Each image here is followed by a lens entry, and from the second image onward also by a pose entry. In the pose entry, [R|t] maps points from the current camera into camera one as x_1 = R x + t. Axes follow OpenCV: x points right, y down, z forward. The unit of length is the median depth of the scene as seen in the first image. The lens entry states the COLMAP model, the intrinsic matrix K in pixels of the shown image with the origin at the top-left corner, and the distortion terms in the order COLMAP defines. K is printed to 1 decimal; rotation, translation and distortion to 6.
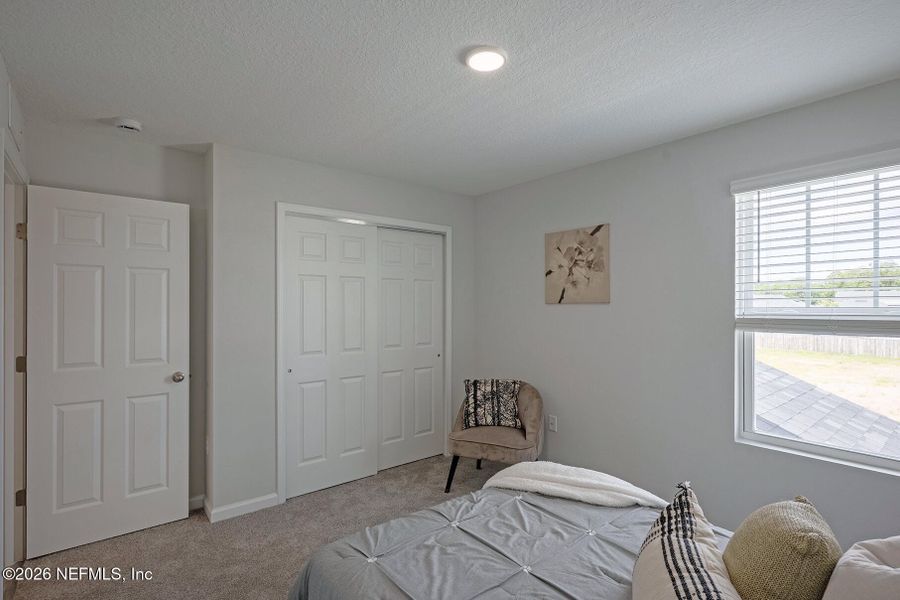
lens RADIAL K [[427.9, 0, 455.6], [0, 427.9, 294.4], [0, 0, 1]] dist [-0.002315, 0.001882]
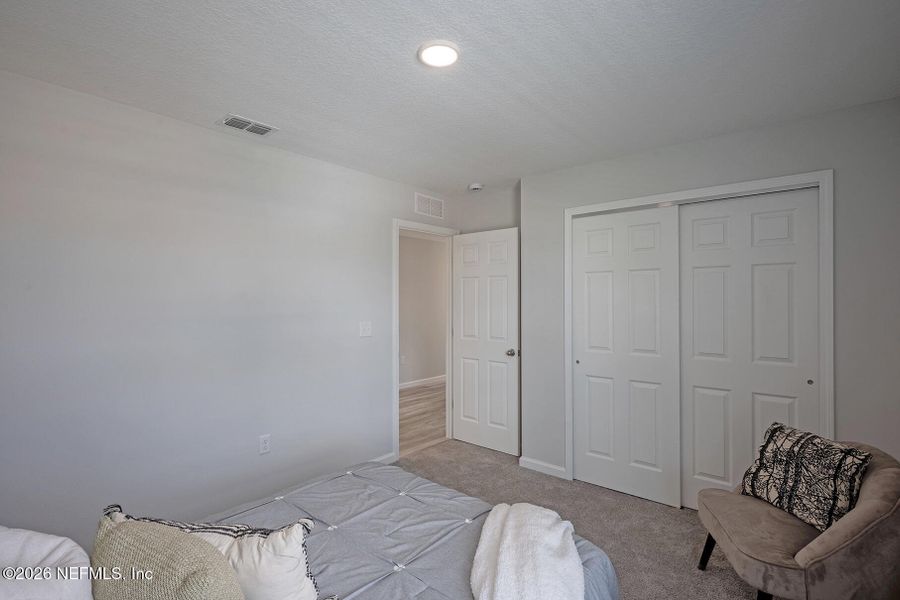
lens RADIAL K [[427.9, 0, 456.6], [0, 427.9, 286.9], [0, 0, 1]] dist [-0.002315, 0.001882]
pose [[0.199429, -0.028793, -0.979489, 0.596295], [0.027717, 0.999334, -0.023733, 0.006586], [0.979520, -0.022416, 0.200095, 0.472160]]
